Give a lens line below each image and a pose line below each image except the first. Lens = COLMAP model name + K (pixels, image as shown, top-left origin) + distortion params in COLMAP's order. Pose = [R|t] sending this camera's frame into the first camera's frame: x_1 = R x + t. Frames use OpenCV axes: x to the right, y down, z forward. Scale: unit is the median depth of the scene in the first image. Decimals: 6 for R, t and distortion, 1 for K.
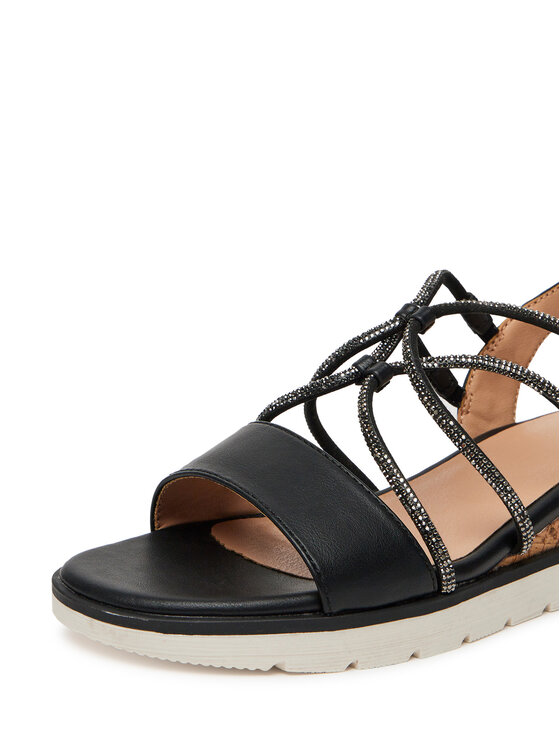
lens RADIAL K [[1500.7, 0, 280.0], [0, 1500.7, 373.0], [0, 0, 1]] dist [0.036315, -0.200677]
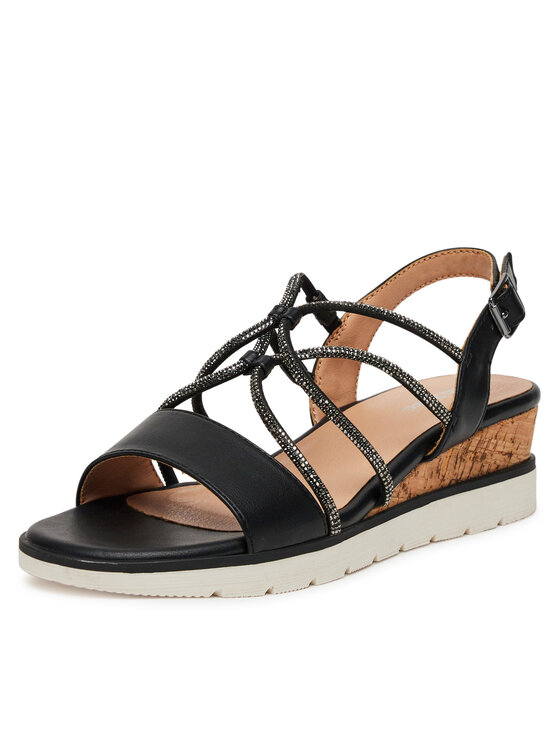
lens RADIAL K [[2192.2, 0, 280.0], [0, 2192.2, 373.0], [0, 0, 1]] dist [-0.026076, -0.325632]
pose [[0.981900, -0.047593, 0.183321, -0.246088], [0.045783, 0.998852, 0.014095, -0.017330], [-0.183781, -0.005447, 0.982952, -0.754272]]
